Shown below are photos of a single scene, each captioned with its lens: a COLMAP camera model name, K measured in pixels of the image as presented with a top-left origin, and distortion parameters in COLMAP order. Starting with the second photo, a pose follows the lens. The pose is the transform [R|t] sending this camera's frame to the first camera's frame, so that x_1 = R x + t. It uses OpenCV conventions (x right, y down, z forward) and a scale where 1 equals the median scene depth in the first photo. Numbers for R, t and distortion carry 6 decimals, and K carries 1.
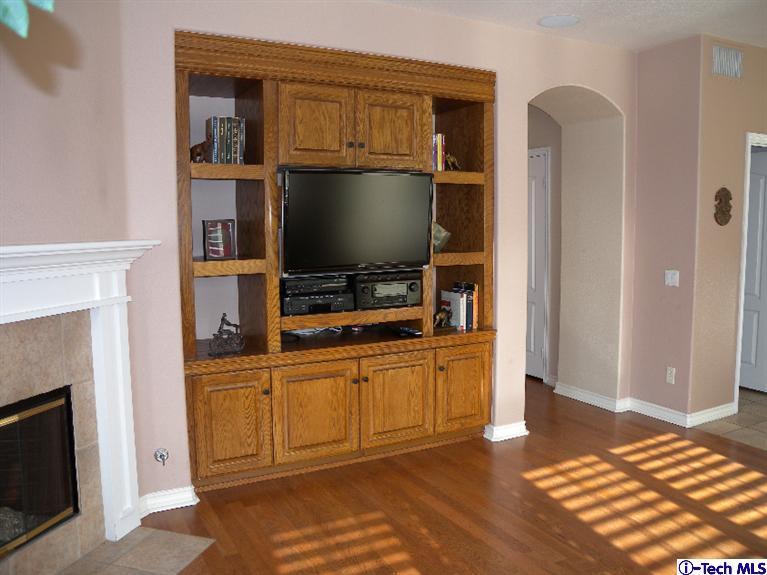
lens RADIAL K [[642.4, 0, 390.0], [0, 642.4, 287.2], [0, 0, 1]] dist [-0.164997, 0.139035]
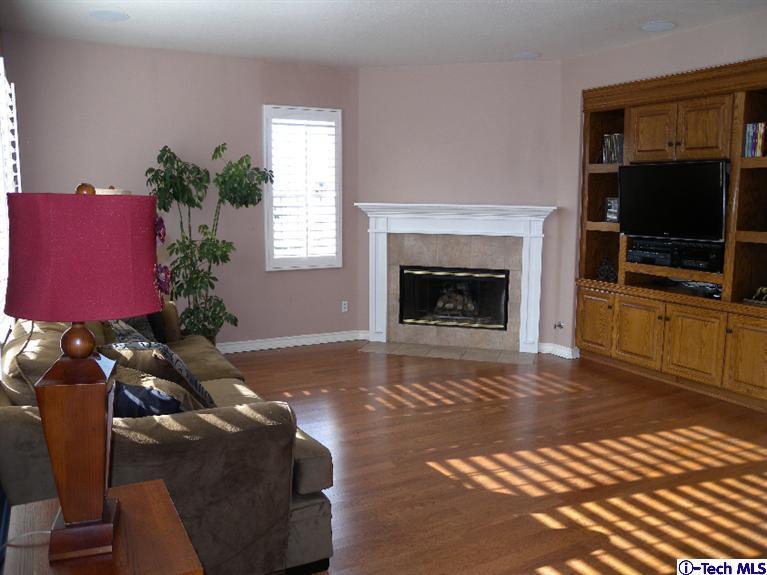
lens RADIAL K [[642.4, 0, 390.0], [0, 642.4, 287.2], [0, 0, 1]] dist [-0.164997, 0.139035]
pose [[-0.008673, 0.143320, -0.989638, 1.349888], [-0.113105, 0.983184, 0.143376, -0.045949], [0.993545, 0.113176, 0.007684, 0.439894]]
